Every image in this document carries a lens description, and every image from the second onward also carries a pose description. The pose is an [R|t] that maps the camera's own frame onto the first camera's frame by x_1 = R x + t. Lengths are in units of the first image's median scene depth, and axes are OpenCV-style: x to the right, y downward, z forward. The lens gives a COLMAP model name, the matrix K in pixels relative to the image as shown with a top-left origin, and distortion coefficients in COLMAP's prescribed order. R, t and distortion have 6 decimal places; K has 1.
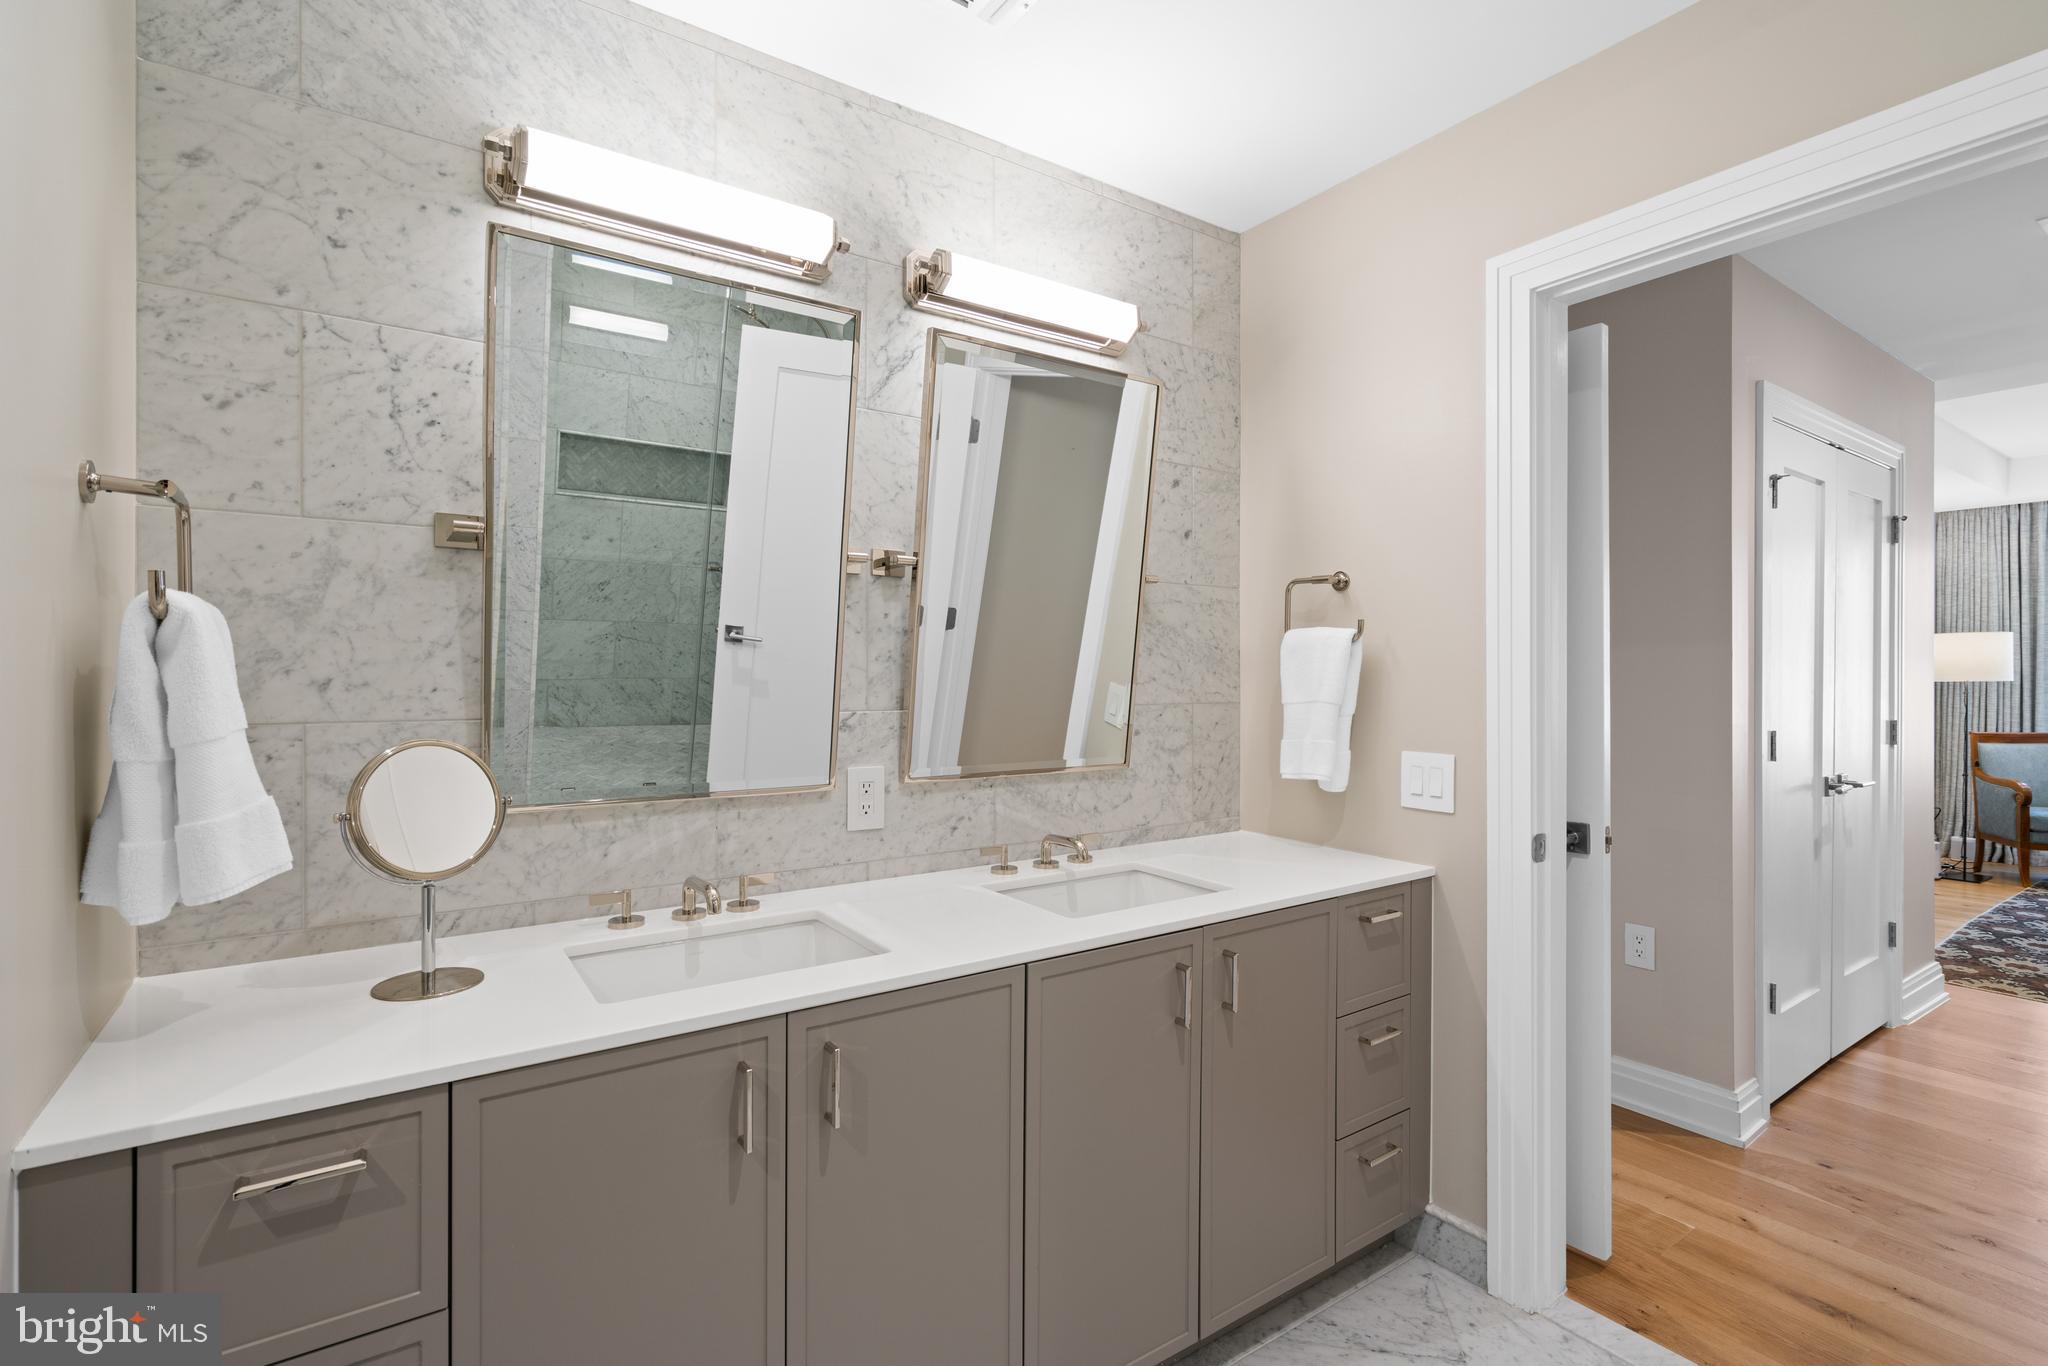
lens RADIAL K [[950.0, 0, 1021.5], [0, 950.0, 672.1], [0, 0, 1]] dist [0.001323, 0.001061]
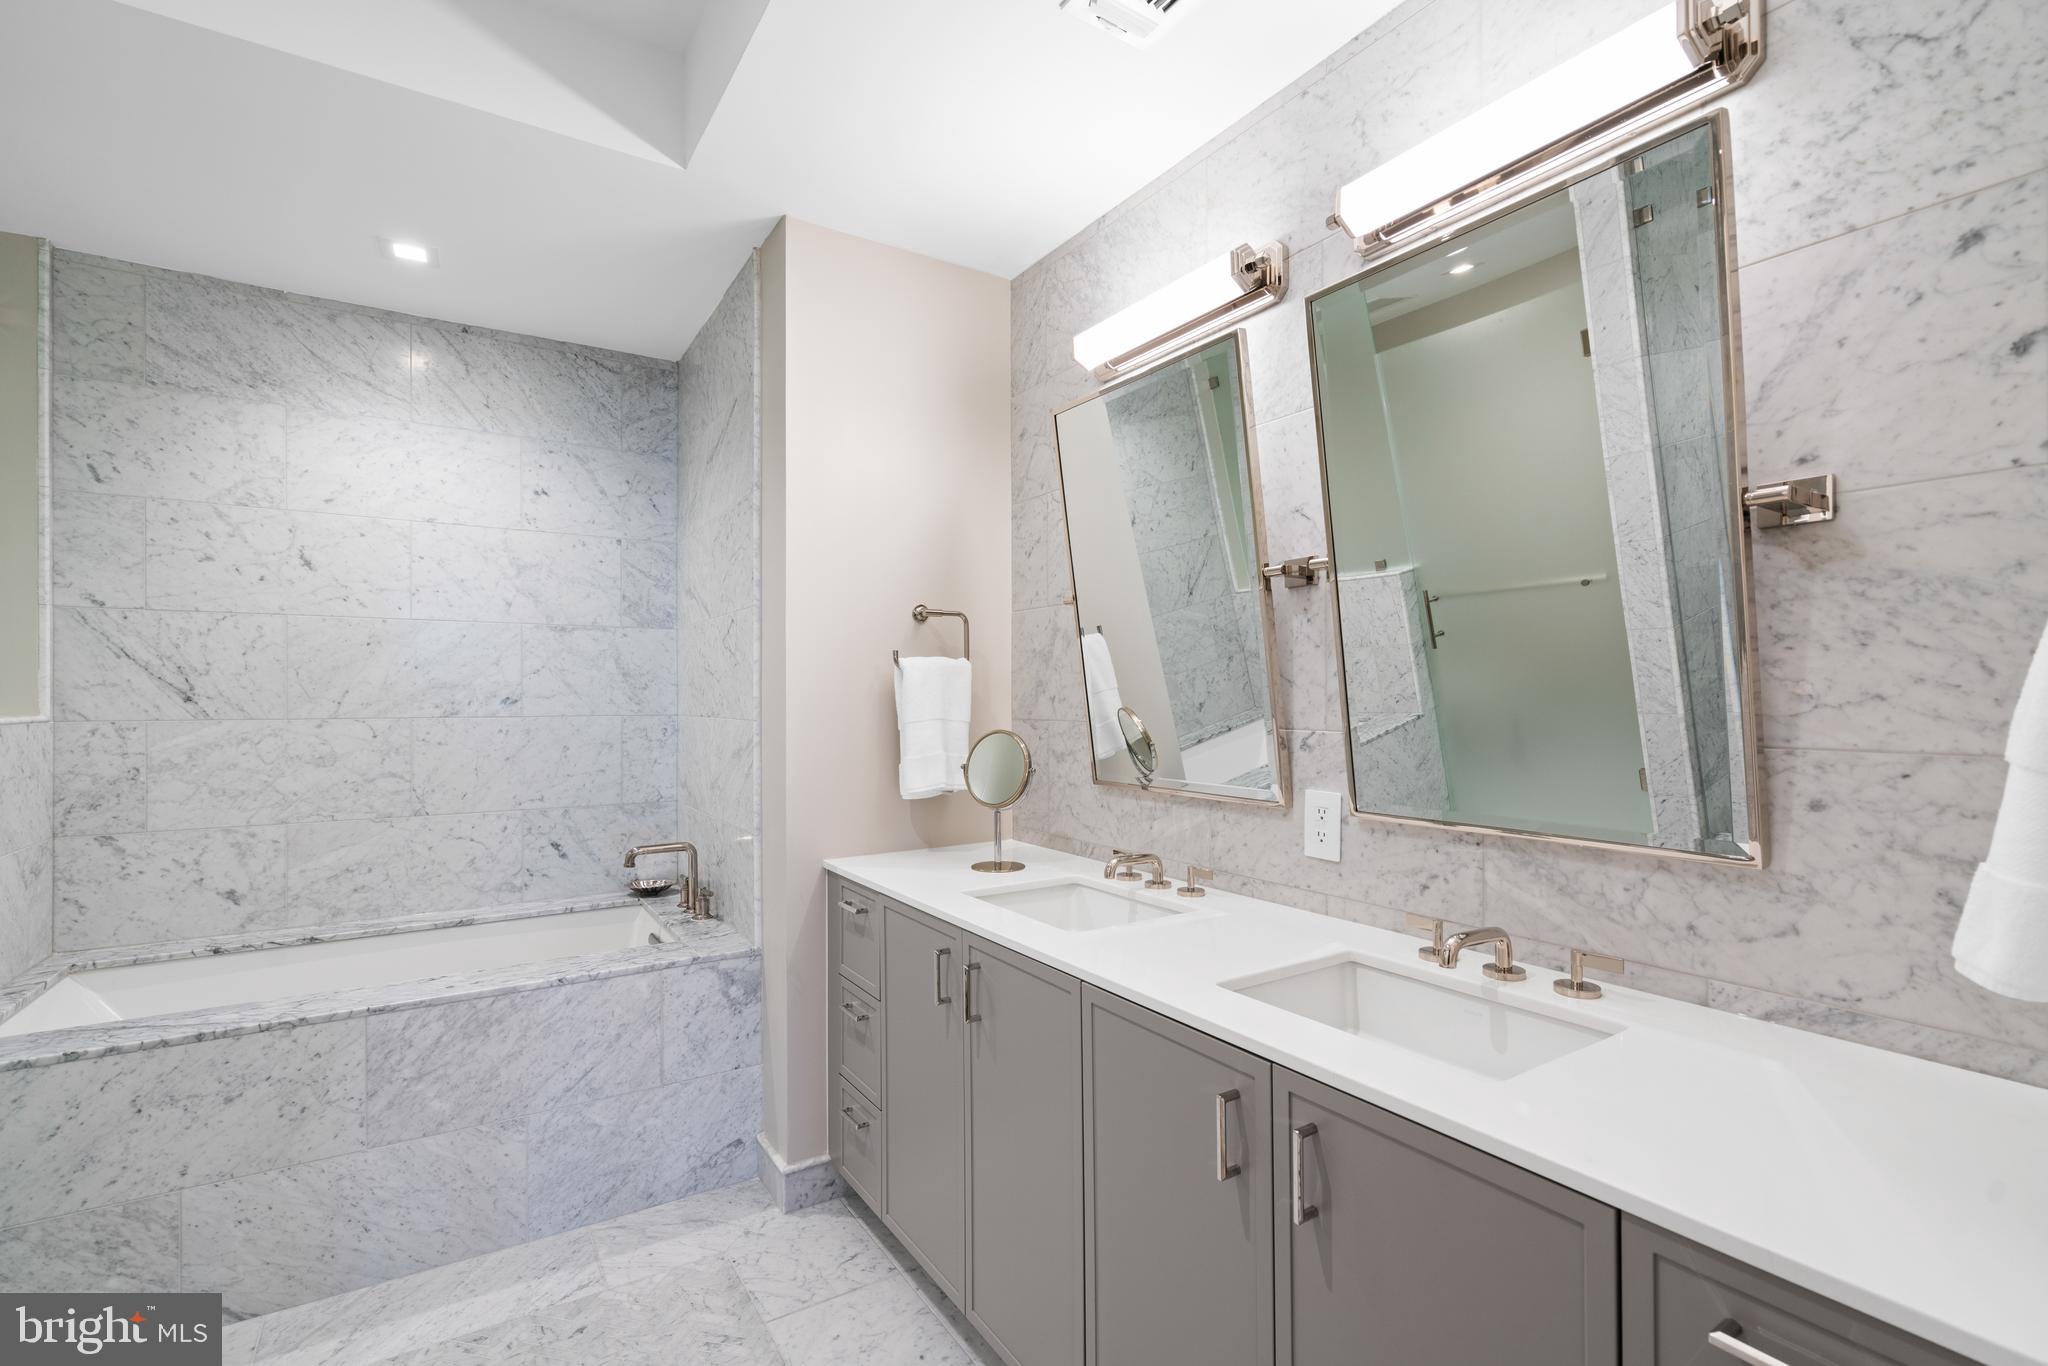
lens RADIAL K [[930.6, 0, 1025.5], [0, 930.6, 689.0], [0, 0, 1]] dist [-0.001961, 0.001160]
pose [[-0.030290, -0.006117, -0.999522, 0.706506], [0.009082, 0.999938, -0.006395, 0.003309], [0.999500, -0.009271, -0.030232, 0.695354]]
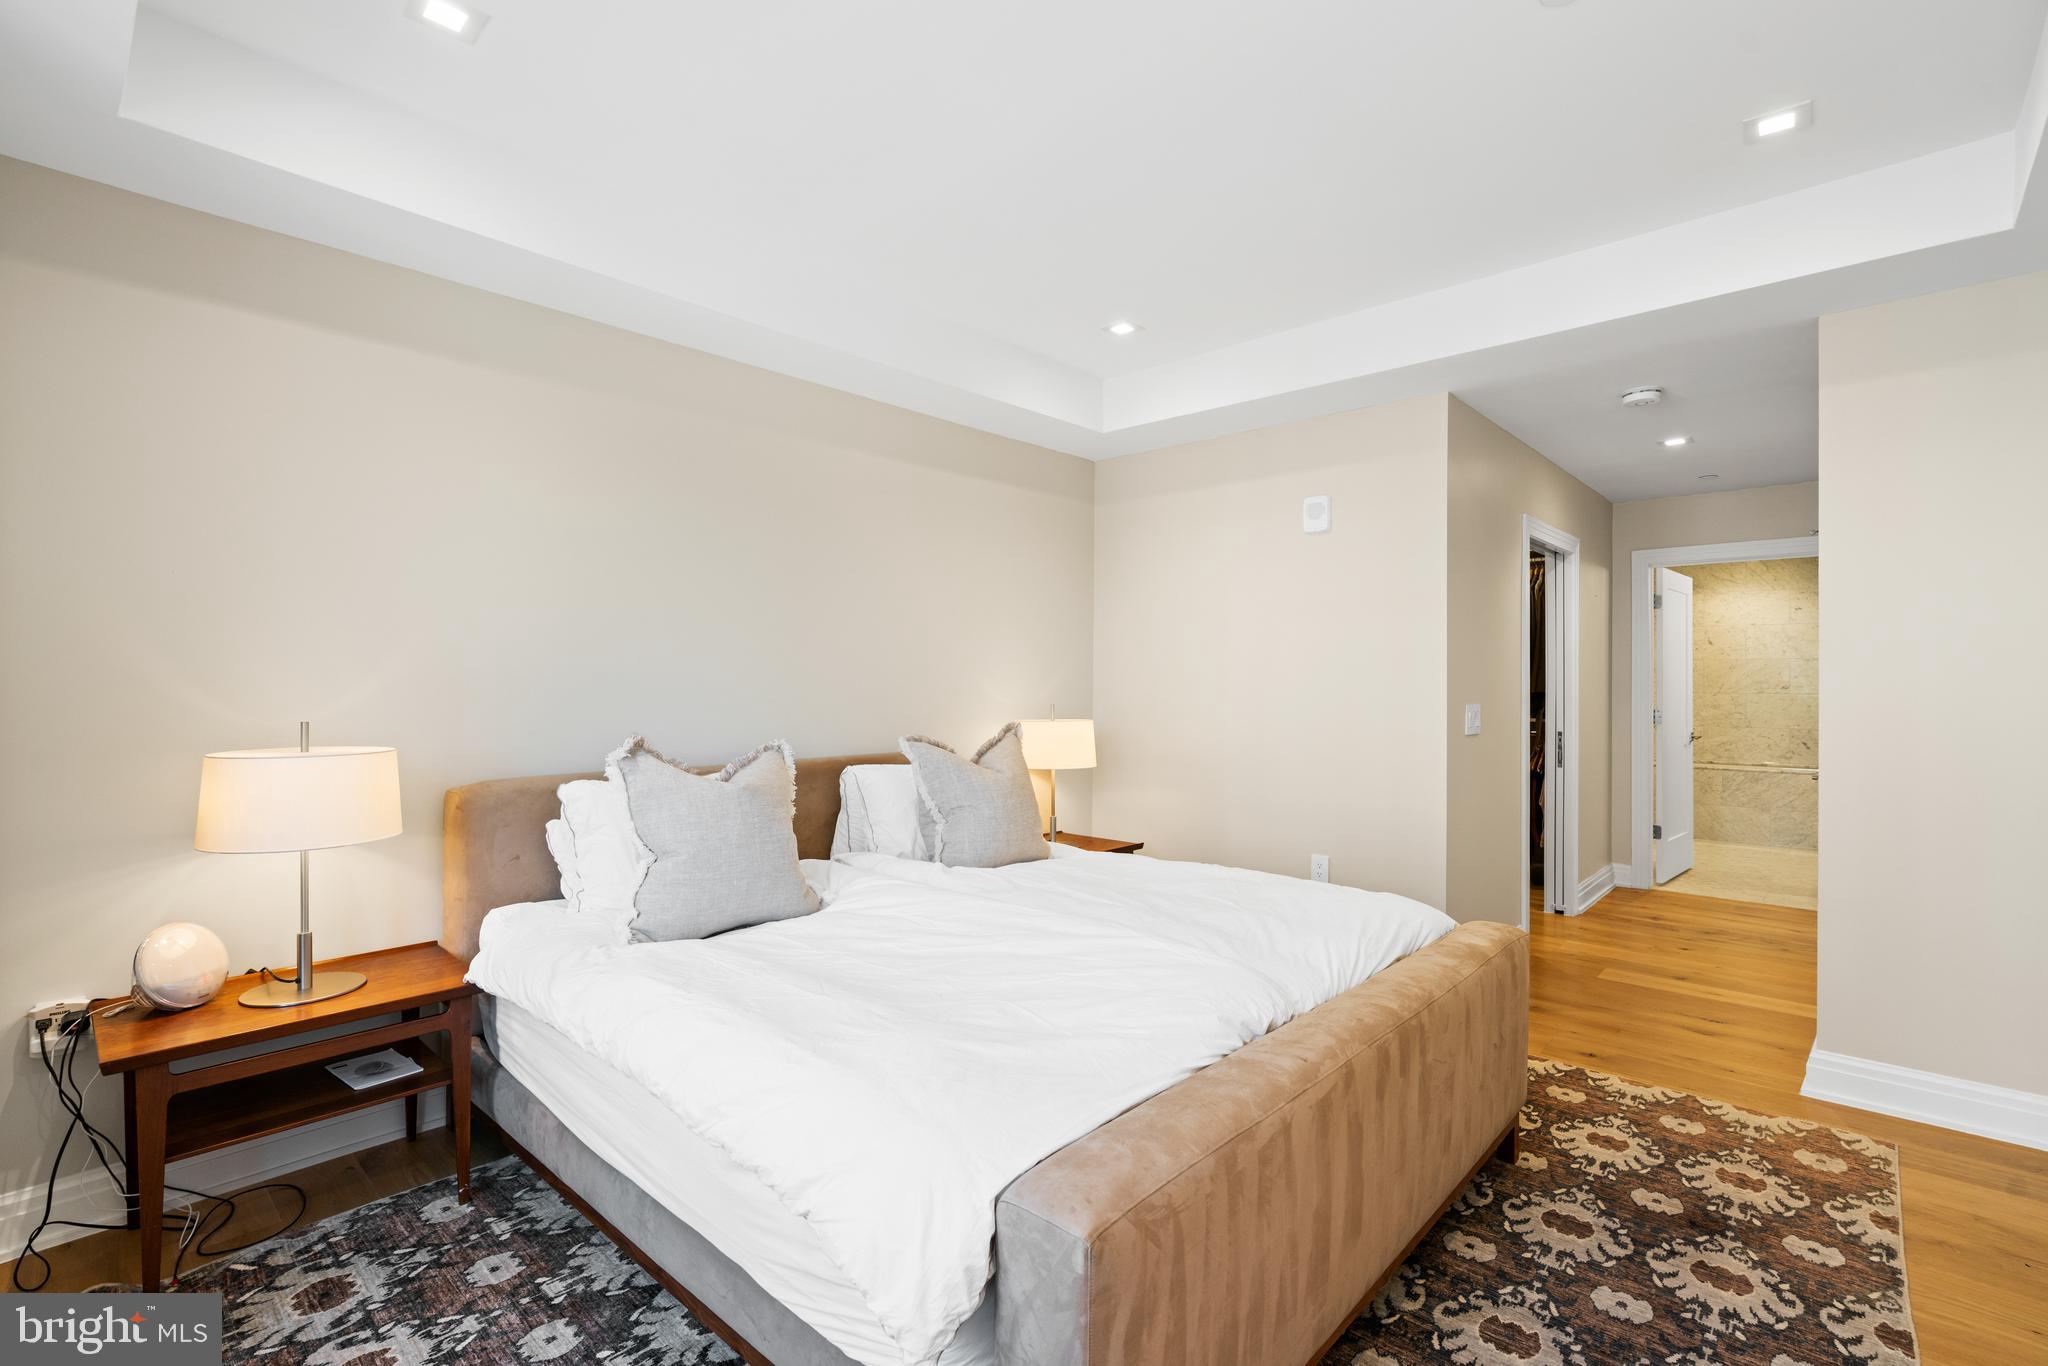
lens RADIAL K [[930.6, 0, 1025.5], [0, 930.6, 689.0], [0, 0, 1]] dist [-0.001961, 0.001160]
pose [[-0.974423, -0.000125, -0.224723, 1.270222], [0.000223, 0.999999, -0.001523, 0.006020], [0.224723, -0.001534, -0.974422, 1.189283]]
